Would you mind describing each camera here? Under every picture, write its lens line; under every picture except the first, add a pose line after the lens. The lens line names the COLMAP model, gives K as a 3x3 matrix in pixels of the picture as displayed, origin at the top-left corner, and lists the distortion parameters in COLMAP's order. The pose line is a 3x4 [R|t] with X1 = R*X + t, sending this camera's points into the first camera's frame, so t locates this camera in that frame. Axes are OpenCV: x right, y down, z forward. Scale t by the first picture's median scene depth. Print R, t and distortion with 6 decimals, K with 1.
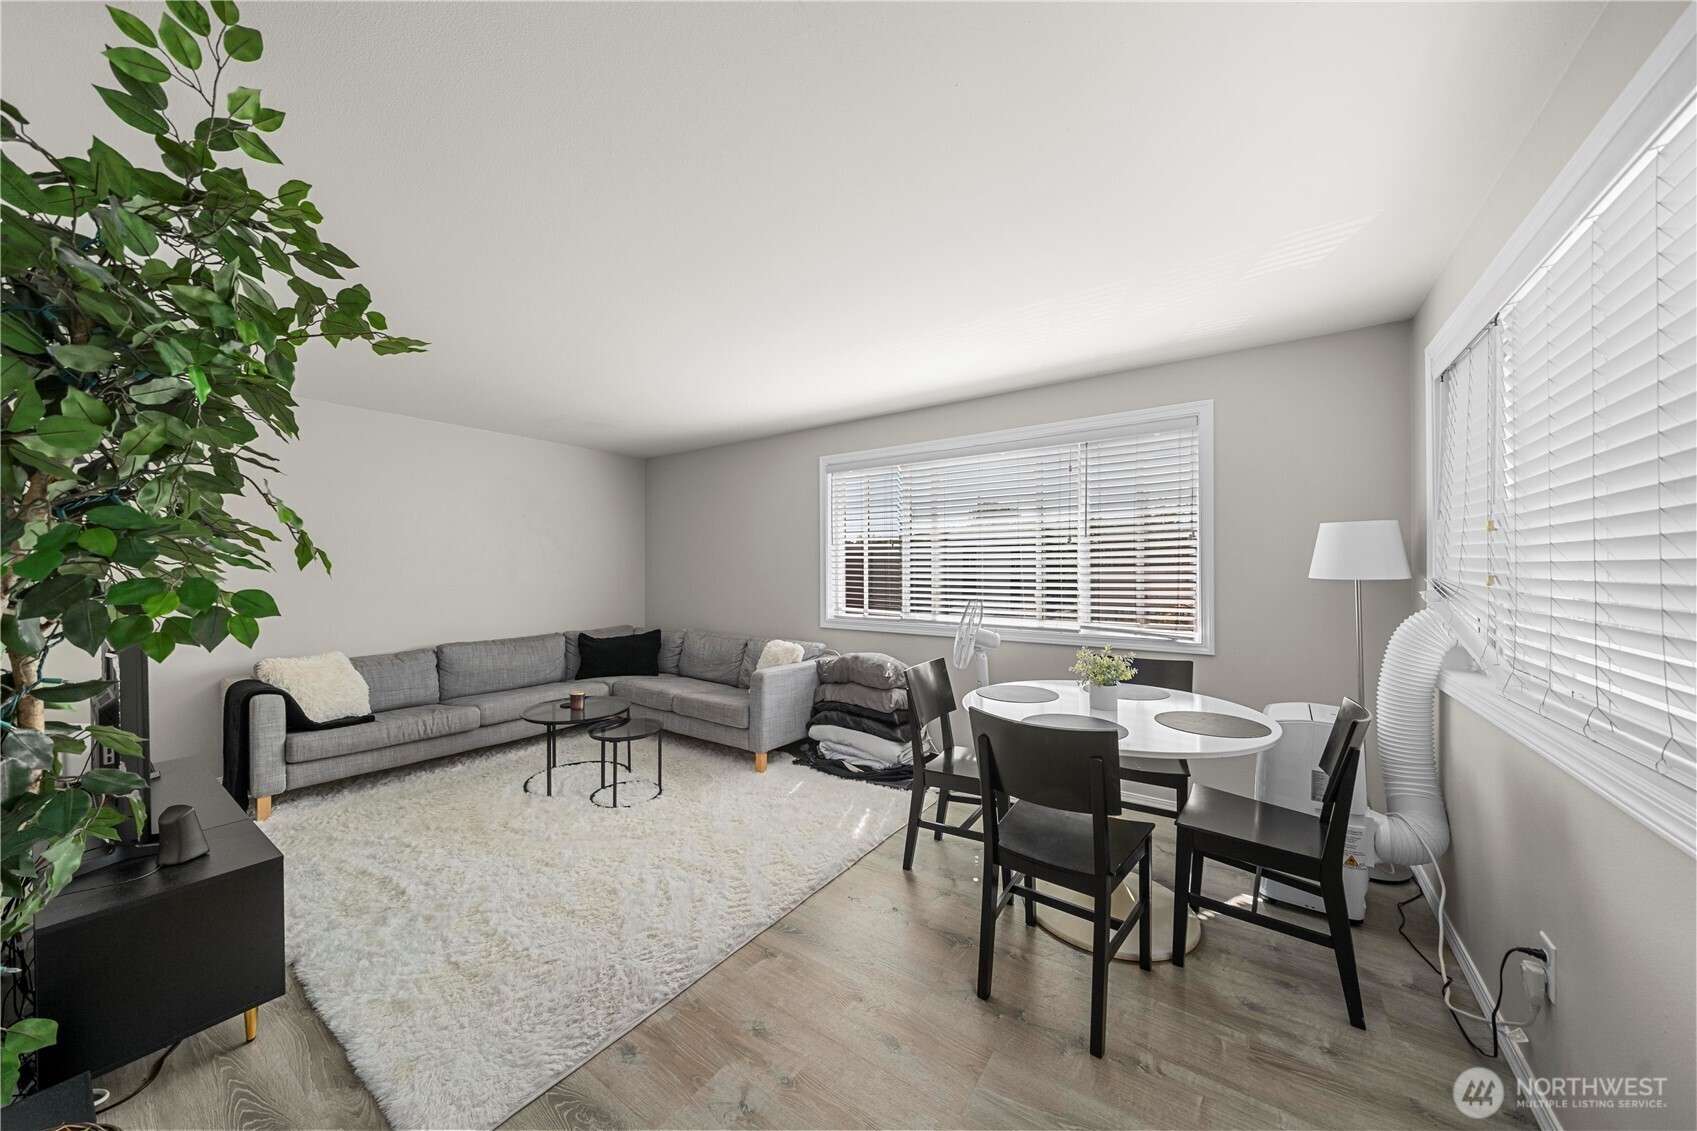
lens RADIAL K [[586.6, 0, 848.5], [0, 586.6, 565.5], [0, 0, 1]] dist [-0.001112, -0.000049]
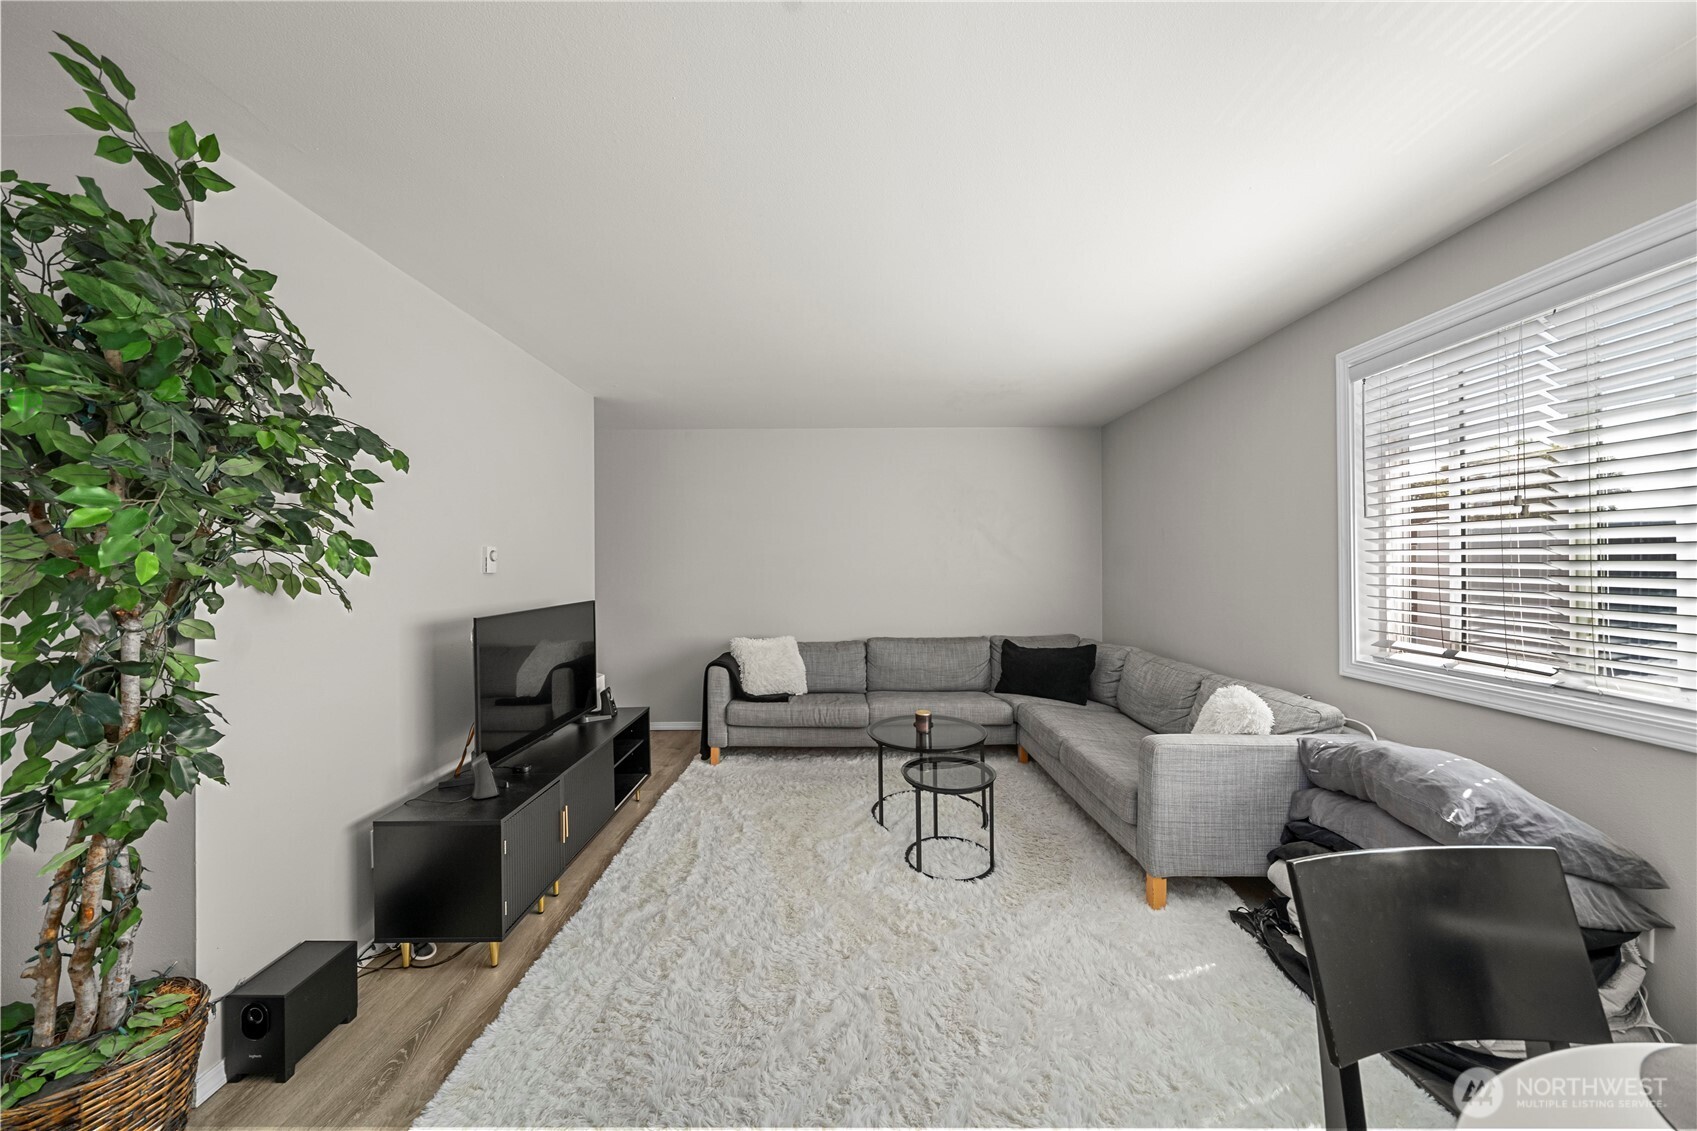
lens RADIAL K [[586.6, 0, 848.5], [0, 586.6, 565.5], [0, 0, 1]] dist [-0.001112, -0.000049]
pose [[0.577070, -0.001016, -0.816694, 0.147663], [0.006579, 0.999973, 0.003404, 0.001575], [0.816668, -0.007337, 0.577061, 0.378840]]
